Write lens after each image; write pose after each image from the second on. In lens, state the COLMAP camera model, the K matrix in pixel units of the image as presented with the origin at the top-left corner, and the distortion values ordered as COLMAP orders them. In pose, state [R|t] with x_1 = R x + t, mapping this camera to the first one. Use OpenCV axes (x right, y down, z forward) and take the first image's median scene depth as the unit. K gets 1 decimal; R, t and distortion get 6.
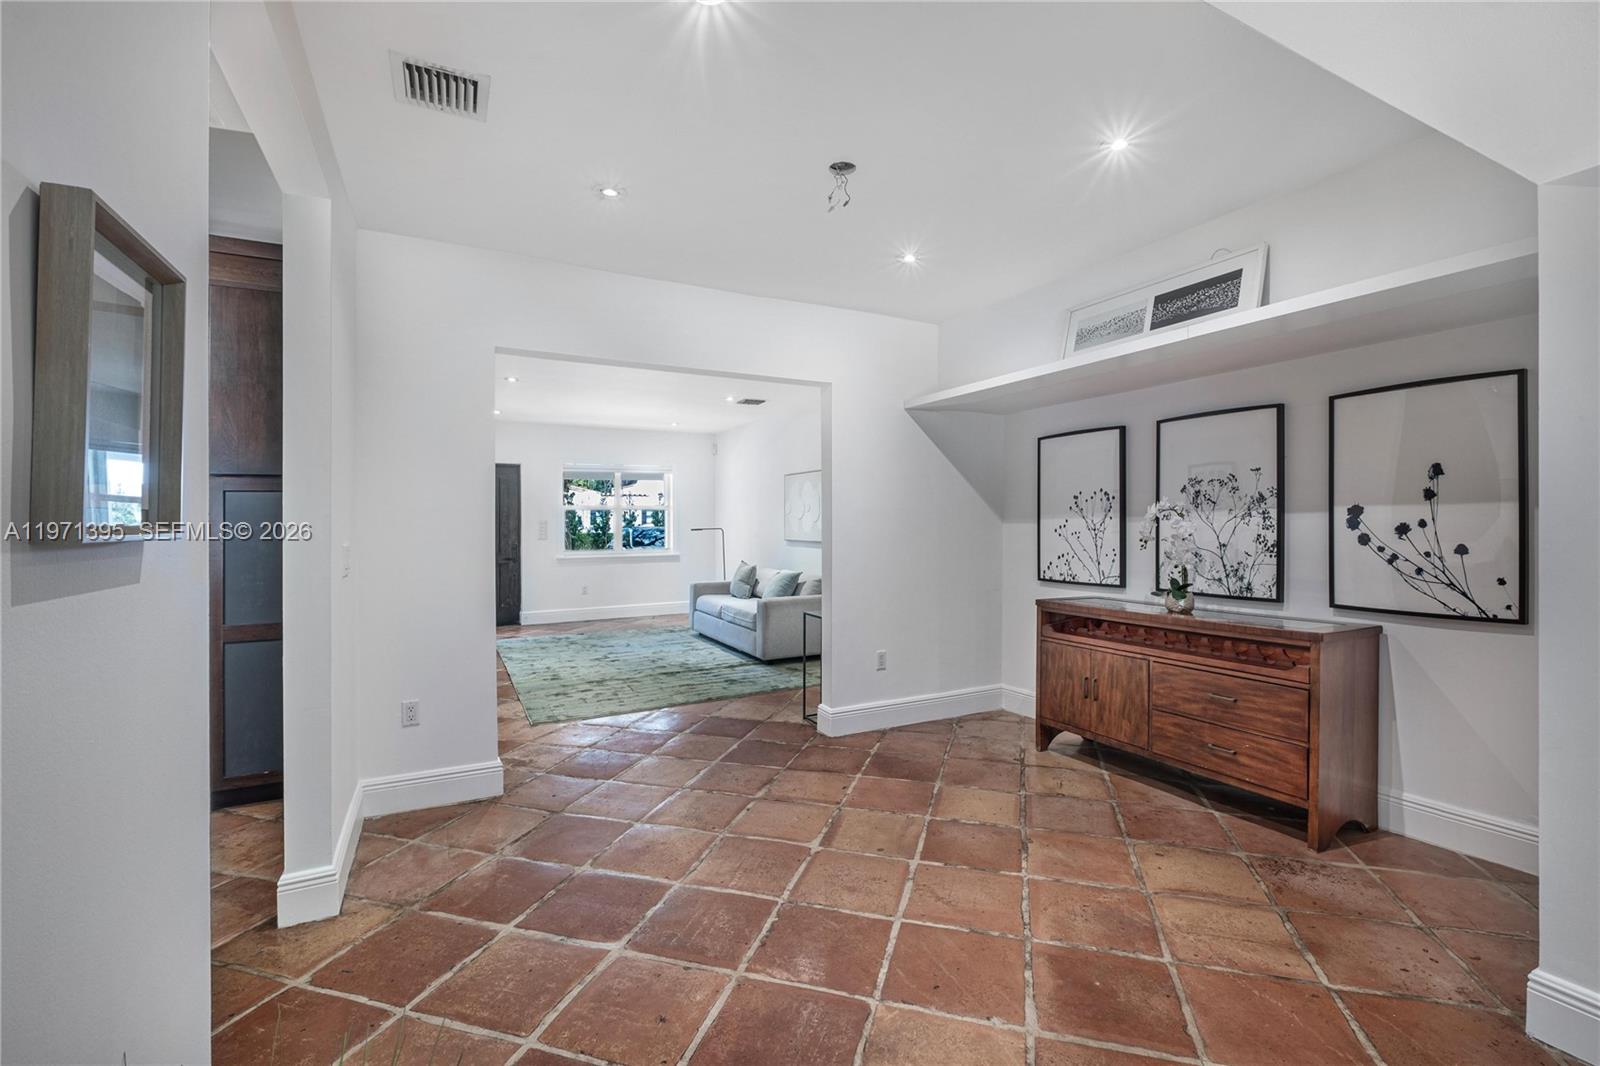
lens RADIAL K [[700.8, 0, 807.4], [0, 700.8, 515.1], [0, 0, 1]] dist [0.010704, -0.007742]
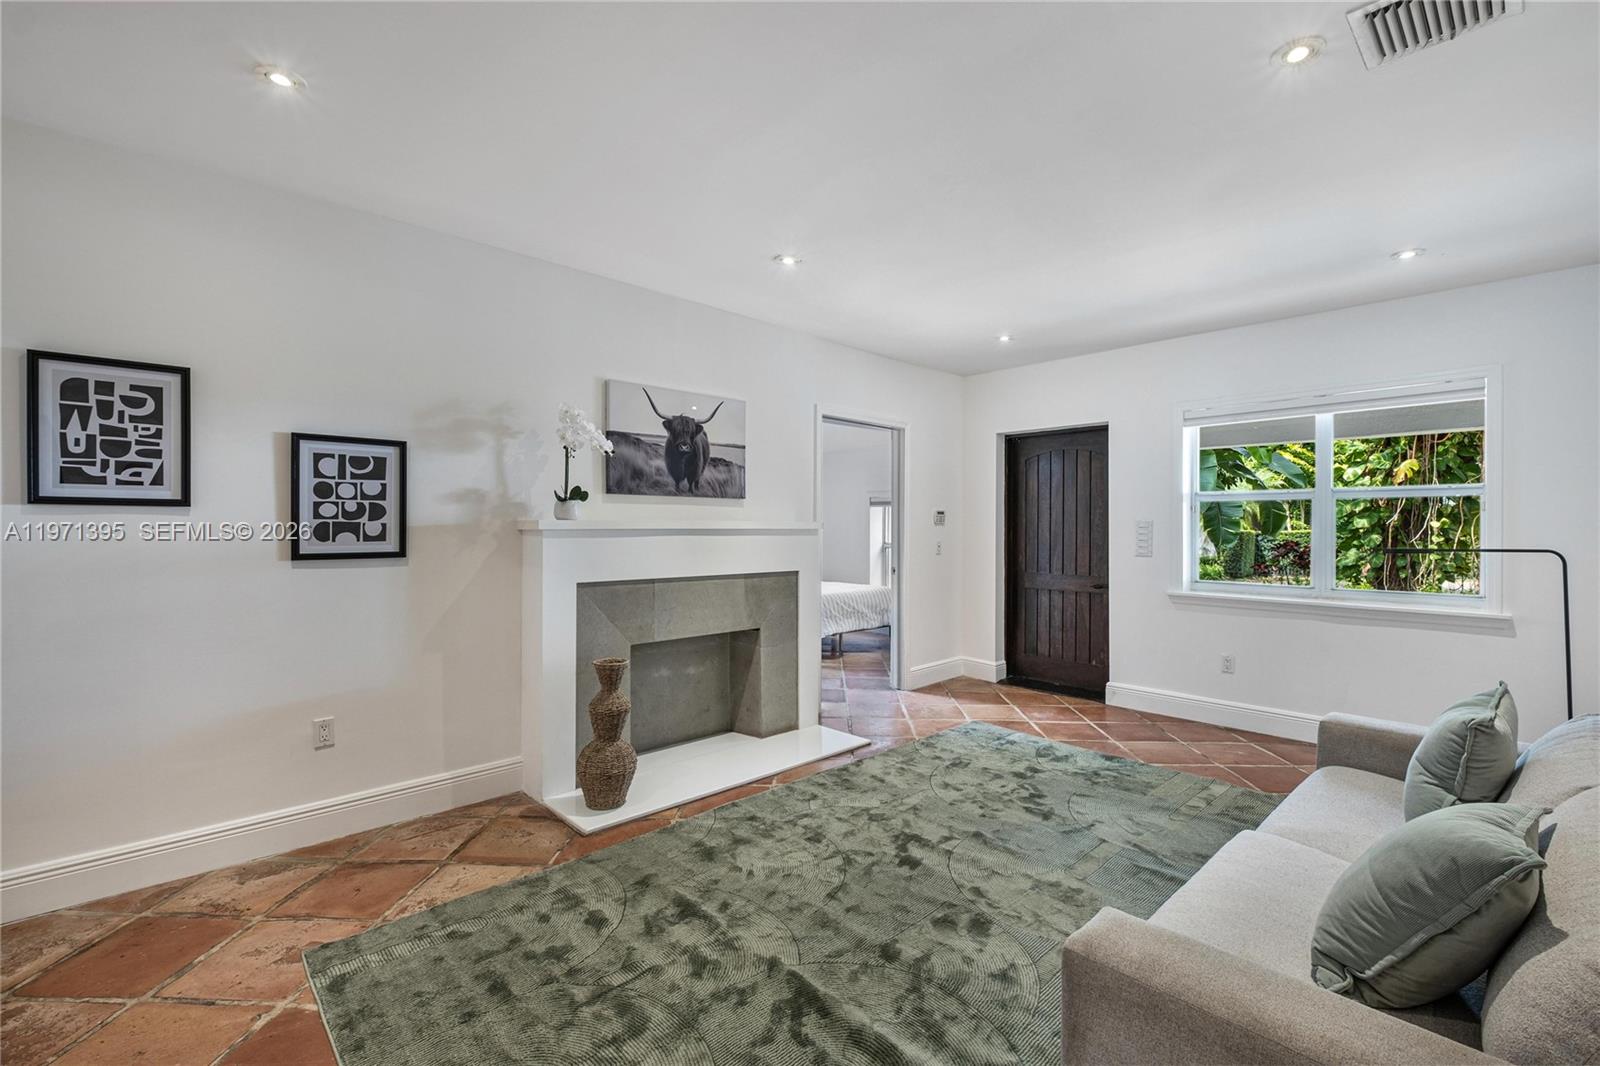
lens RADIAL K [[700.8, 0, 807.4], [0, 700.8, 515.1], [0, 0, 1]] dist [0.010704, -0.007742]
pose [[0.268364, -0.003937, -0.963309, 0.081021], [0.001990, 0.999992, -0.003533, 0.005077], [0.963315, -0.000969, 0.268370, 0.596602]]
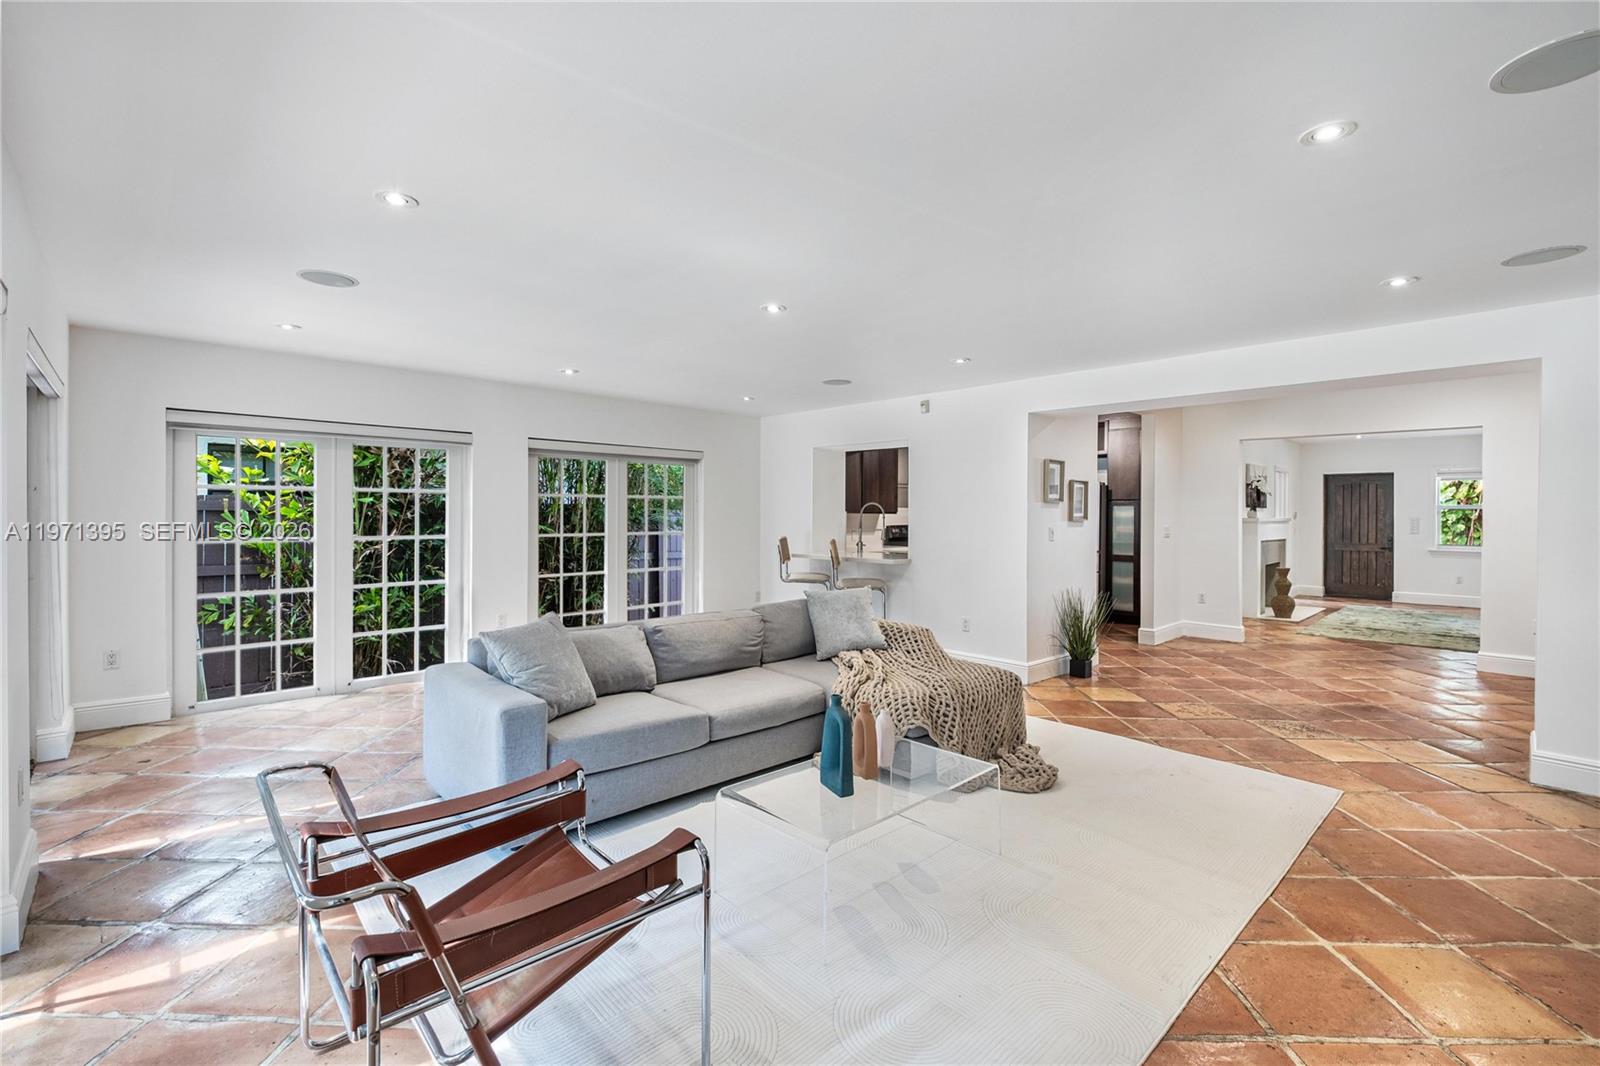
lens RADIAL K [[700.8, 0, 807.4], [0, 700.8, 515.1], [0, 0, 1]] dist [0.010704, -0.007742]
pose [[0.289178, 0.008735, -0.957235, 0.482491], [0.000273, 0.999958, 0.009207, -0.008067], [0.957275, -0.002923, 0.289164, -0.356508]]
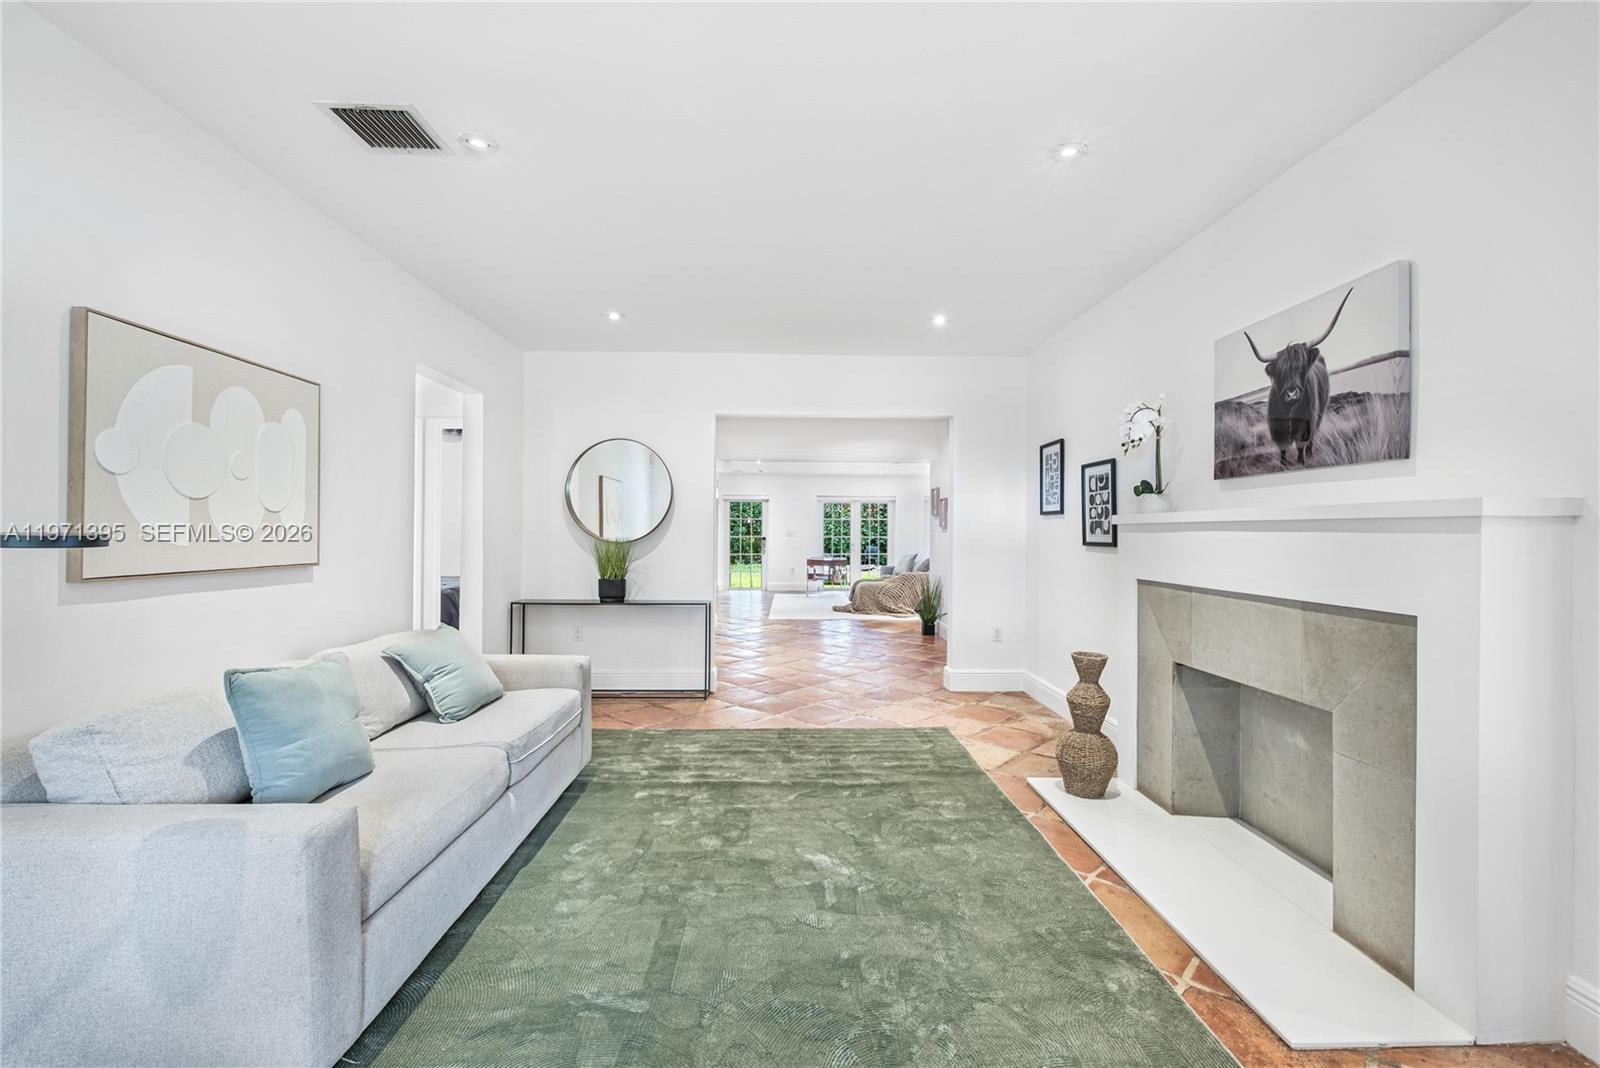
lens RADIAL K [[700.8, 0, 807.4], [0, 700.8, 516.1], [0, 0, 1]] dist [0.010704, -0.007742]
pose [[-0.901961, 0.013507, 0.431607, -0.314541], [-0.001734, 0.999389, -0.034901, 0.020148], [-0.431815, -0.032228, -0.901386, 0.982053]]
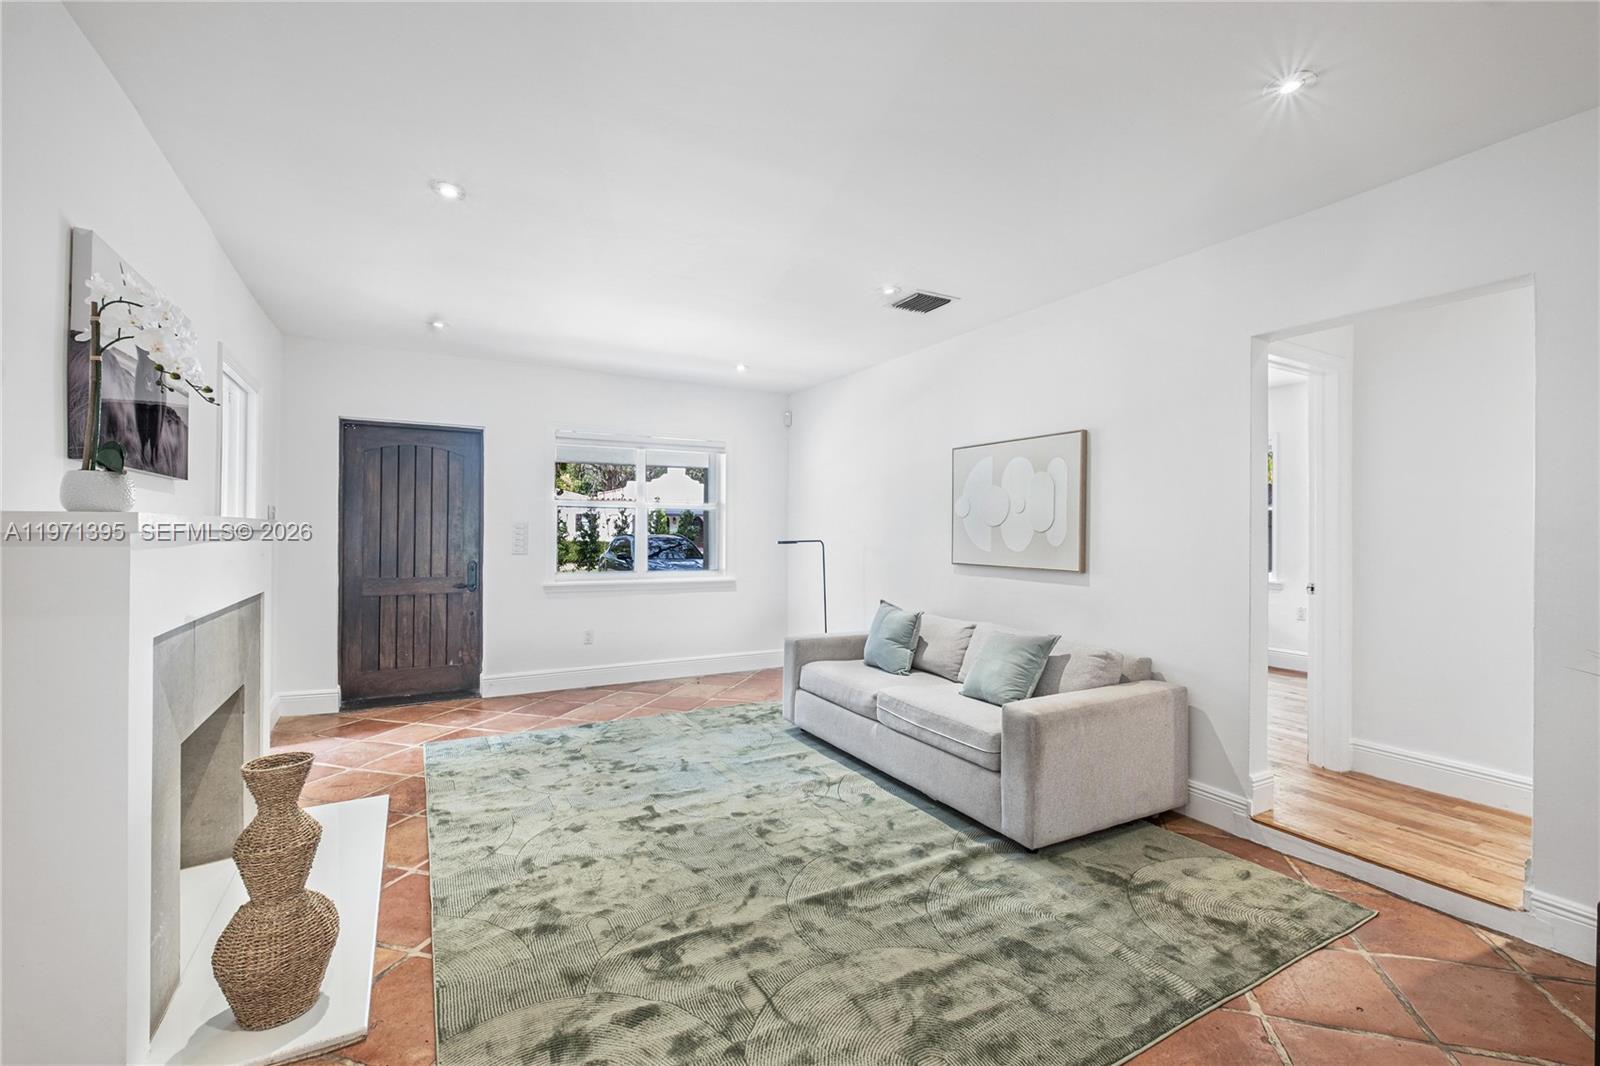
lens RADIAL K [[694.5, 0, 817.2], [0, 694.5, 530.7], [0, 0, 1]] dist [0.015320, -0.006968]
pose [[0.999115, 0.015873, 0.038940, -0.143101], [-0.016160, 0.999844, 0.007084, 0.006511], [-0.038821, -0.007707, 0.999216, 0.385491]]
